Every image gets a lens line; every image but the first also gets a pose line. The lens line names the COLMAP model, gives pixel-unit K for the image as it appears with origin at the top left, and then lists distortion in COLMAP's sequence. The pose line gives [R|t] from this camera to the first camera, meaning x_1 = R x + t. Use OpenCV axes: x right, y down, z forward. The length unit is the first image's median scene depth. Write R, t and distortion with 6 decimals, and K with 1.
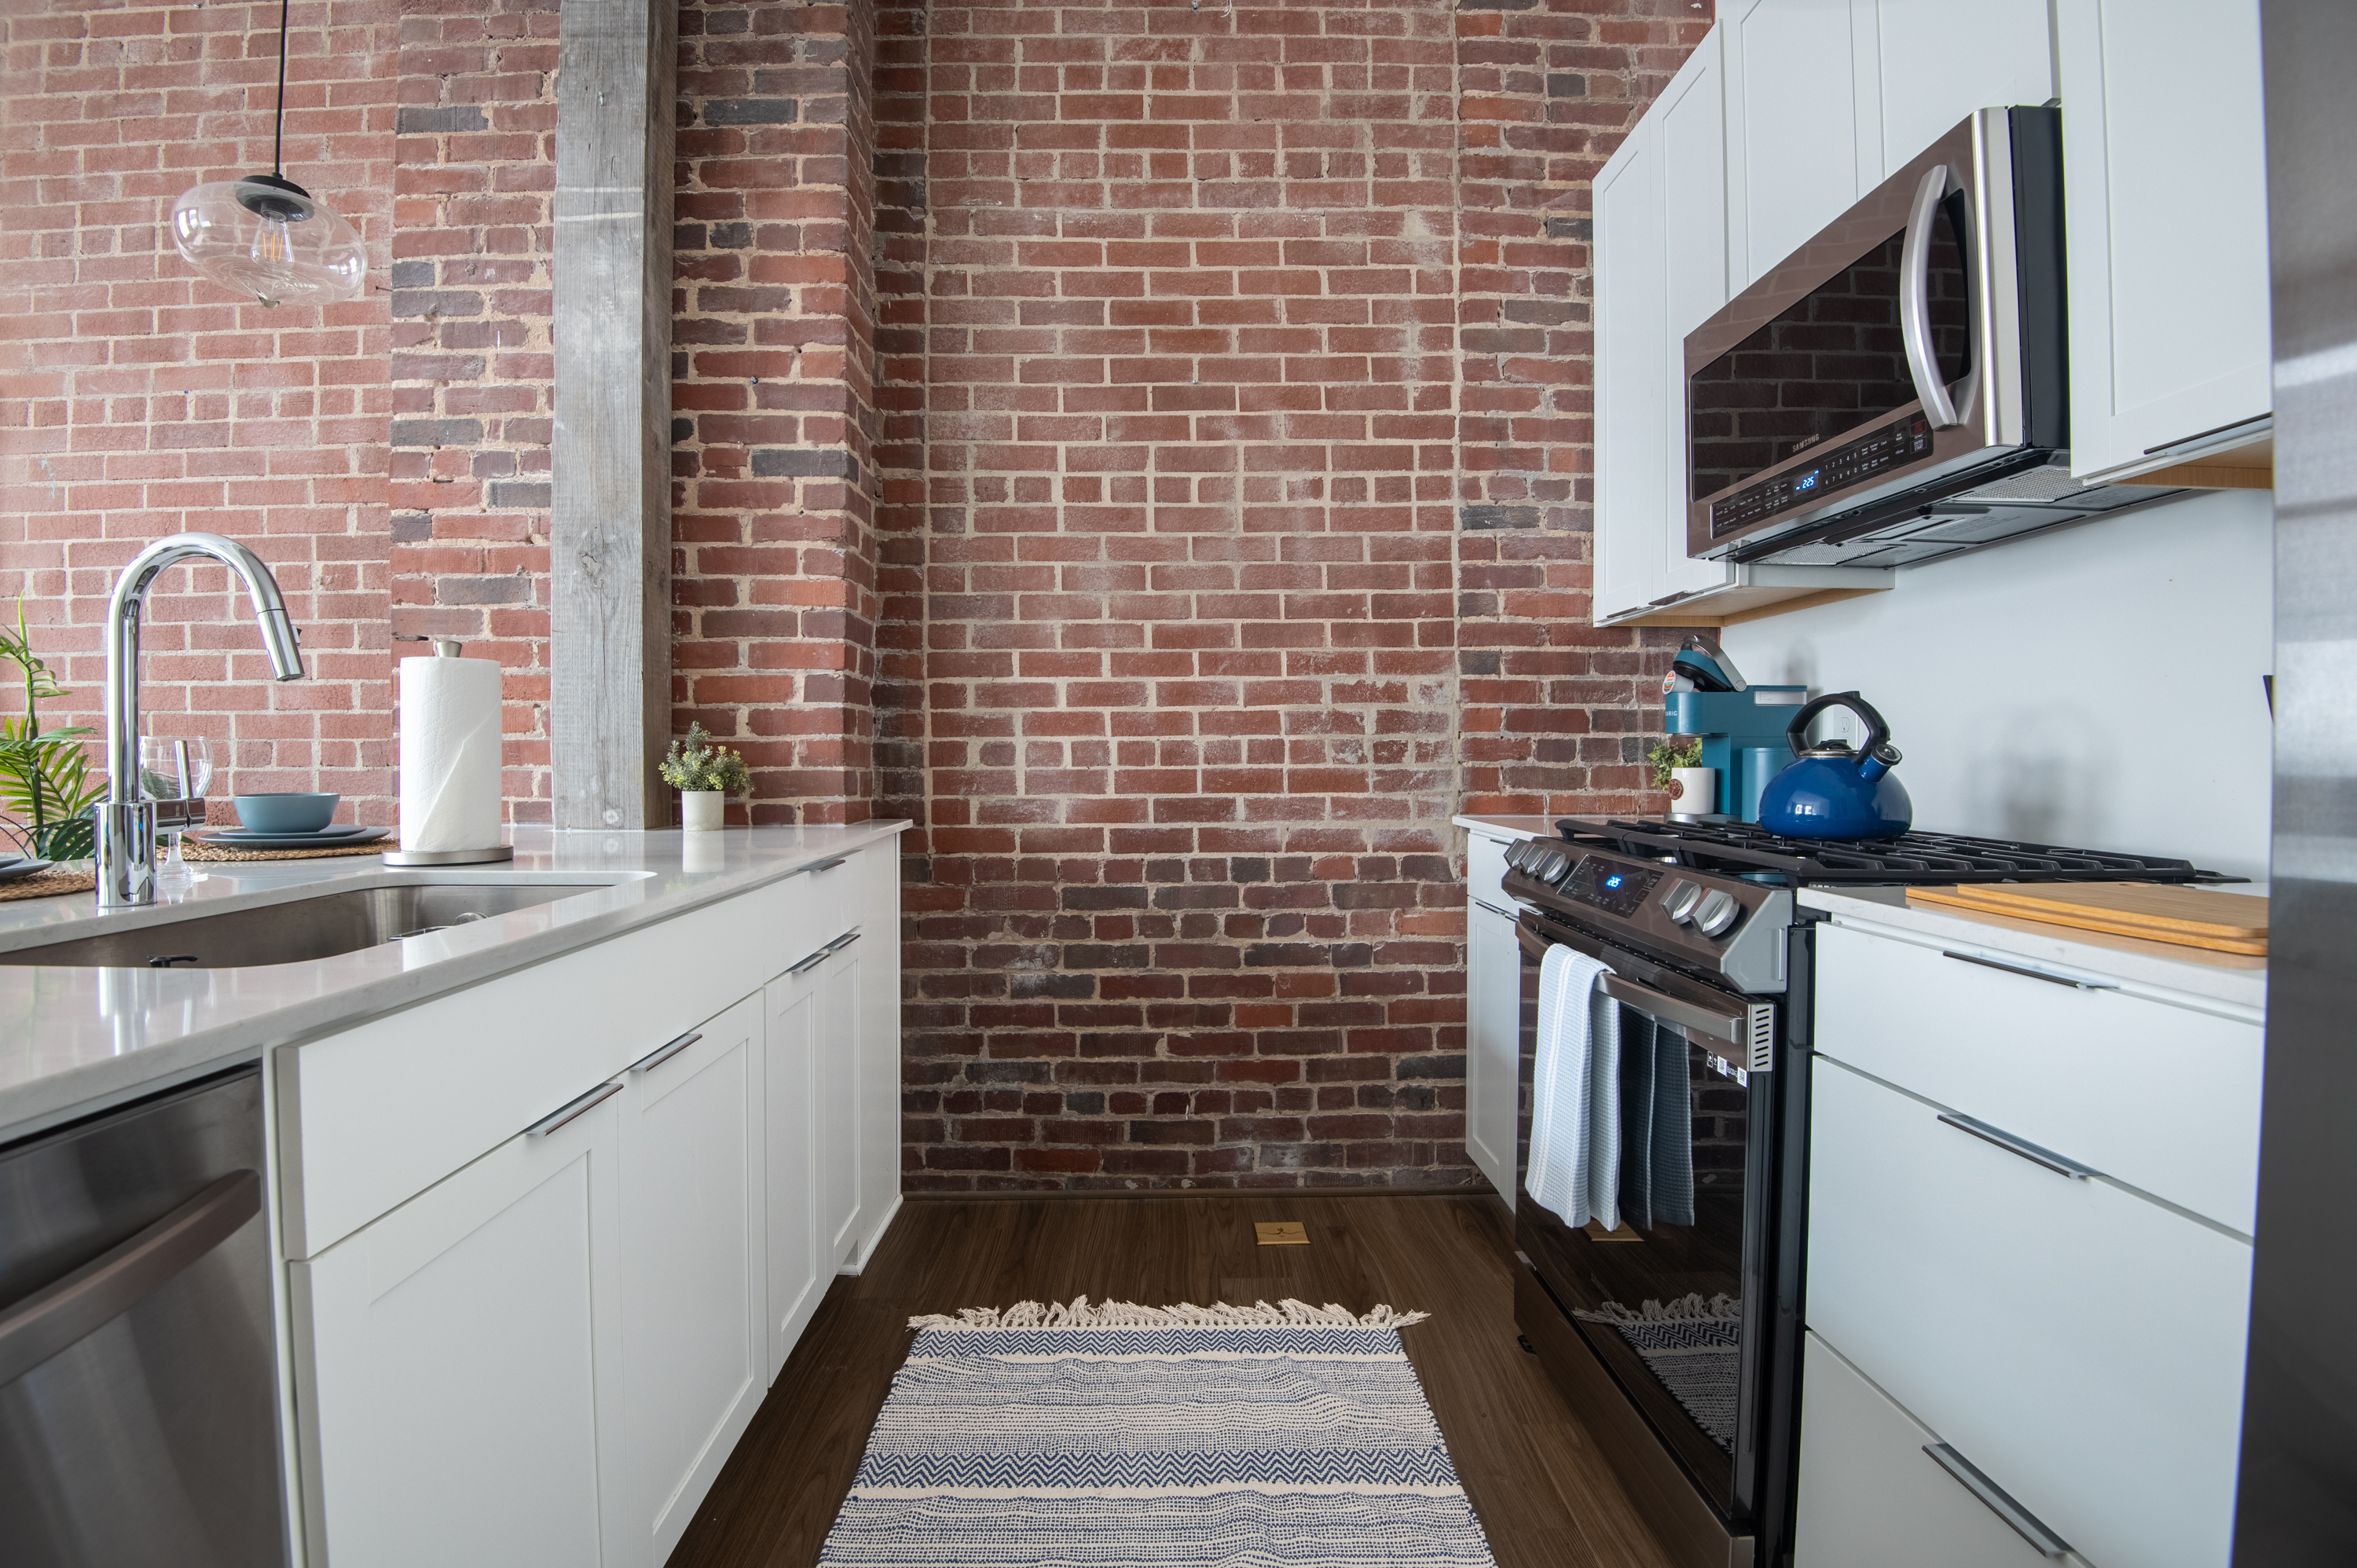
lens RADIAL K [[1053.8, 0, 1181.6], [0, 1053.8, 778.3], [0, 0, 1]] dist [-0.043451, 0.000440]
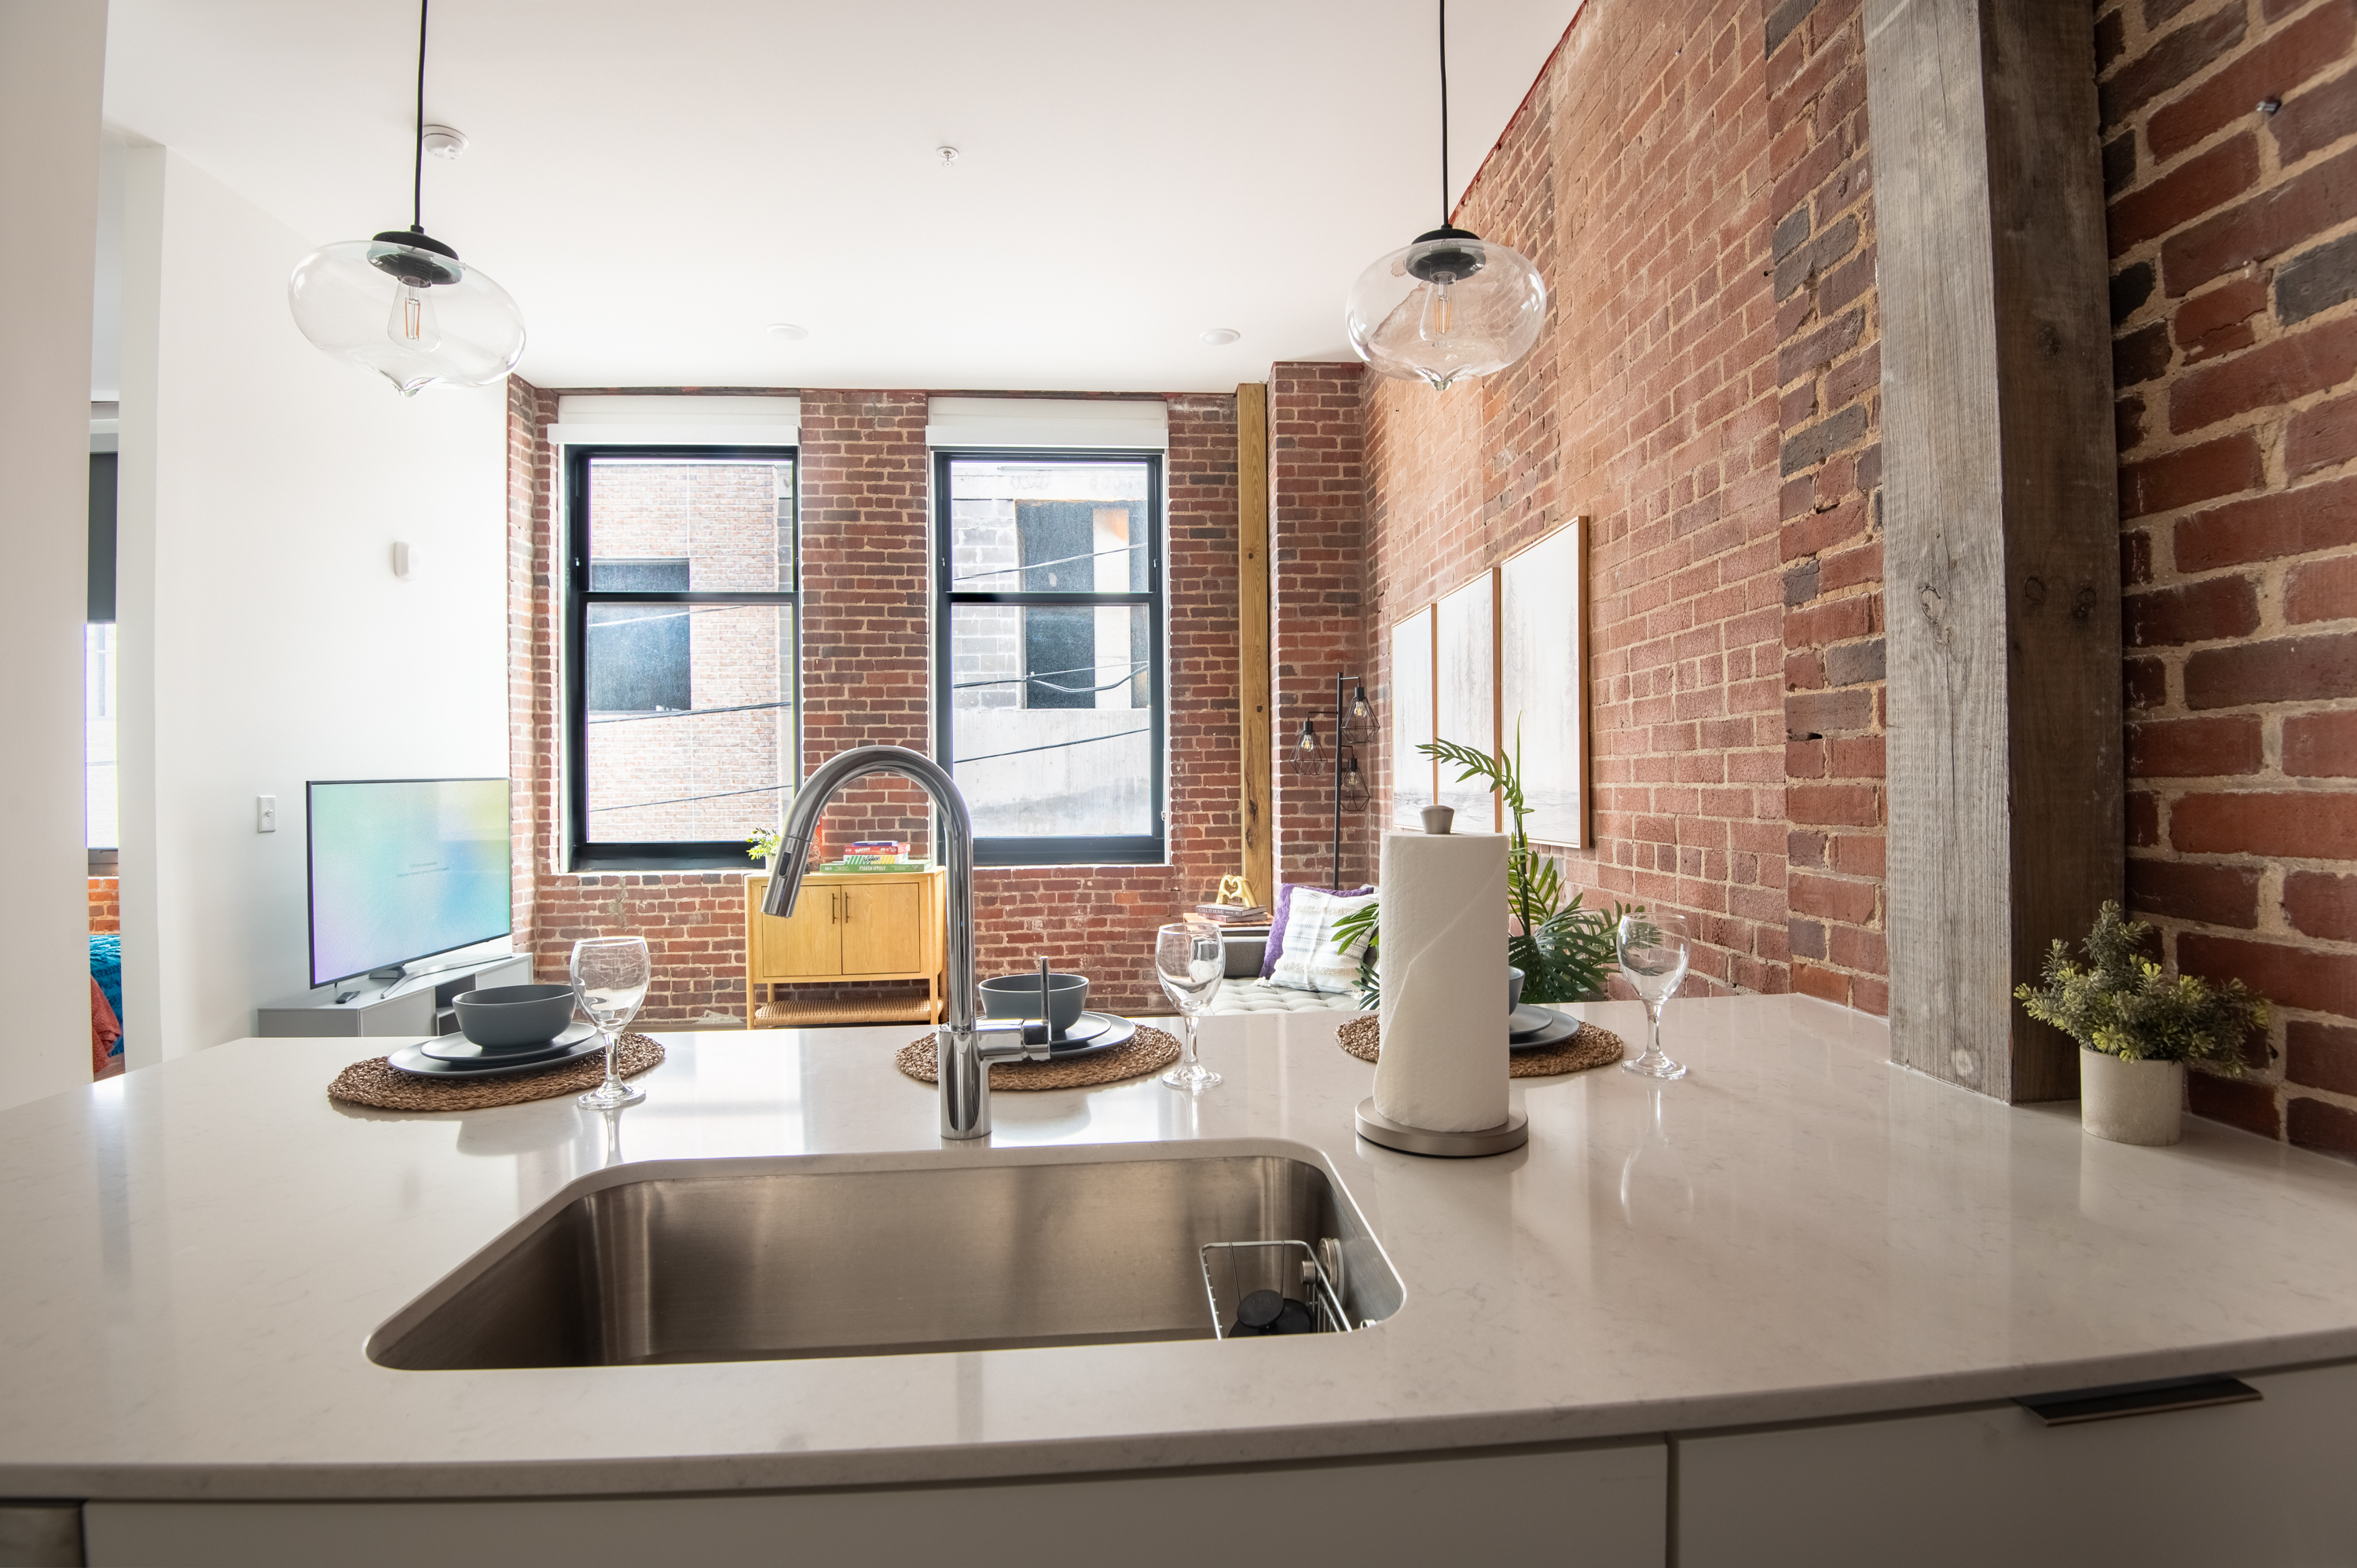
lens RADIAL K [[1121.1, 0, 1191.8], [0, 1121.1, 783.6], [0, 0, 1]] dist [-0.040430, -0.001039]
pose [[0.039951, -0.001570, -0.999200, 0.006018], [-0.010996, 0.999938, -0.002010, -0.090767], [0.999141, 0.011068, 0.039931, 0.505384]]
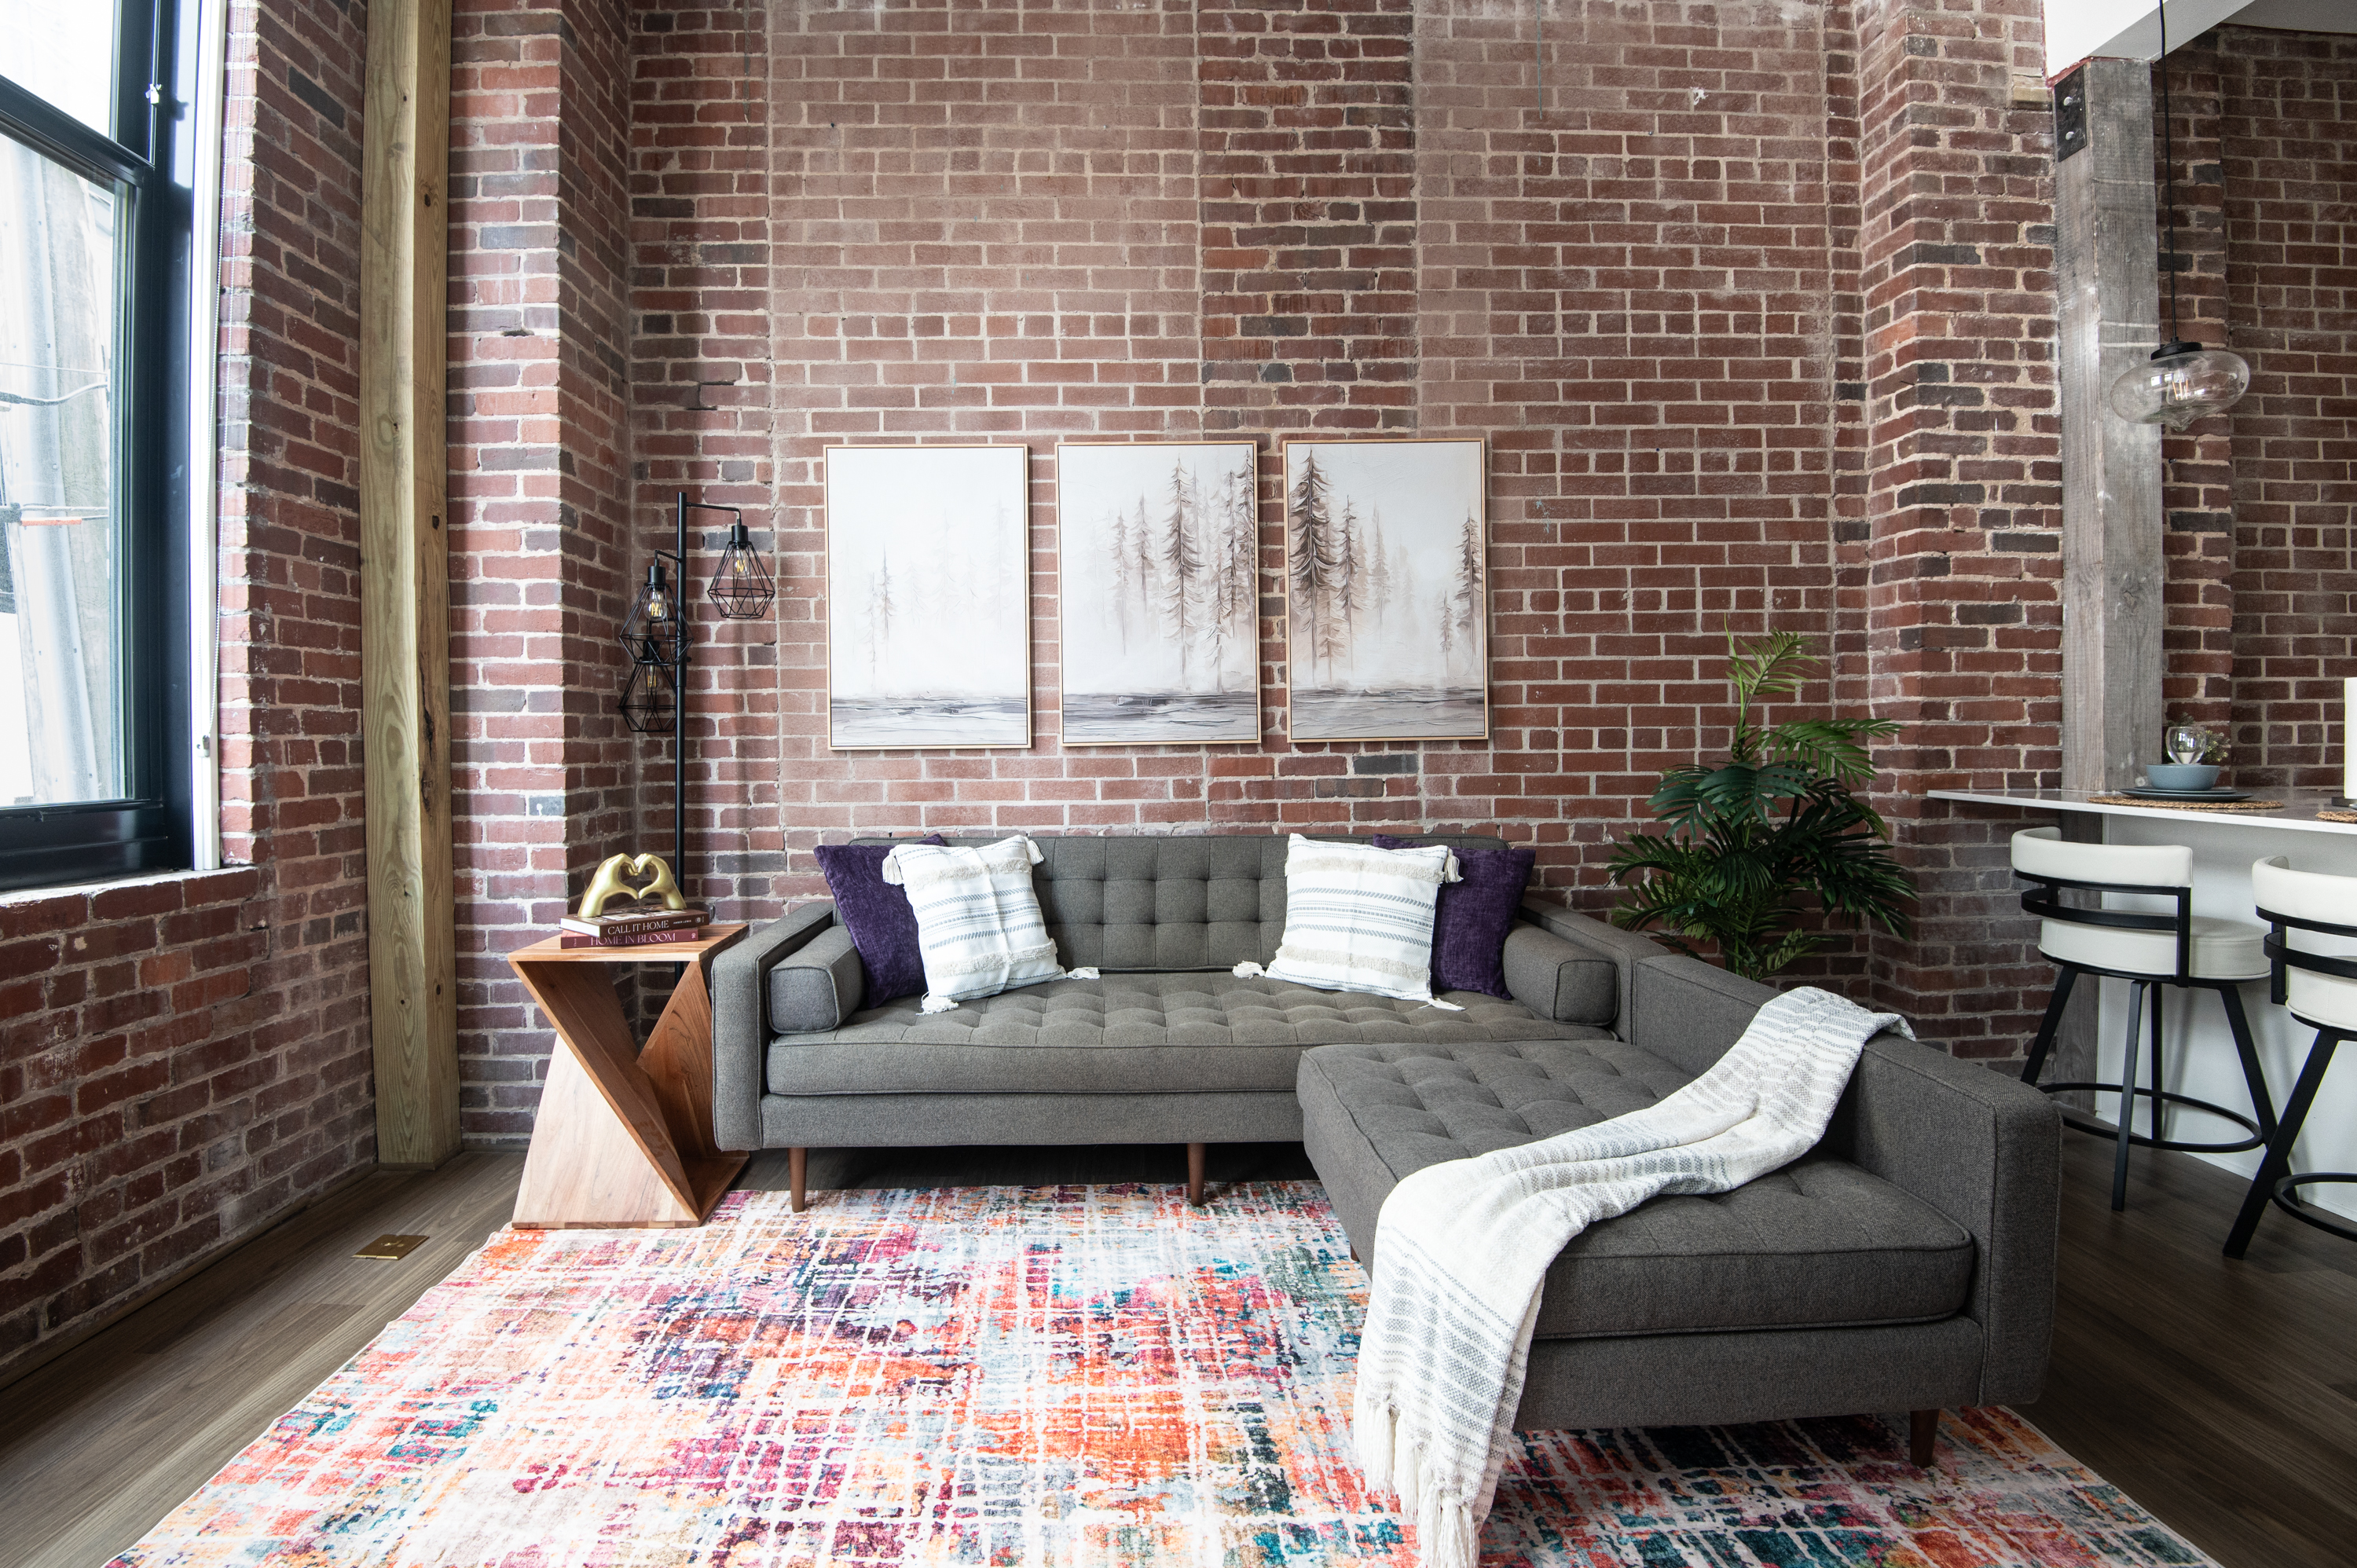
lens RADIAL K [[1133.4, 0, 1161.5], [0, 1133.4, 765.3], [0, 0, 1]] dist [-0.033681, -0.007241]
pose [[0.999941, -0.010751, -0.001516, -1.625319], [0.010751, 0.999942, 0.000482, 0.000896], [0.001511, -0.000498, 0.999999, -0.402115]]
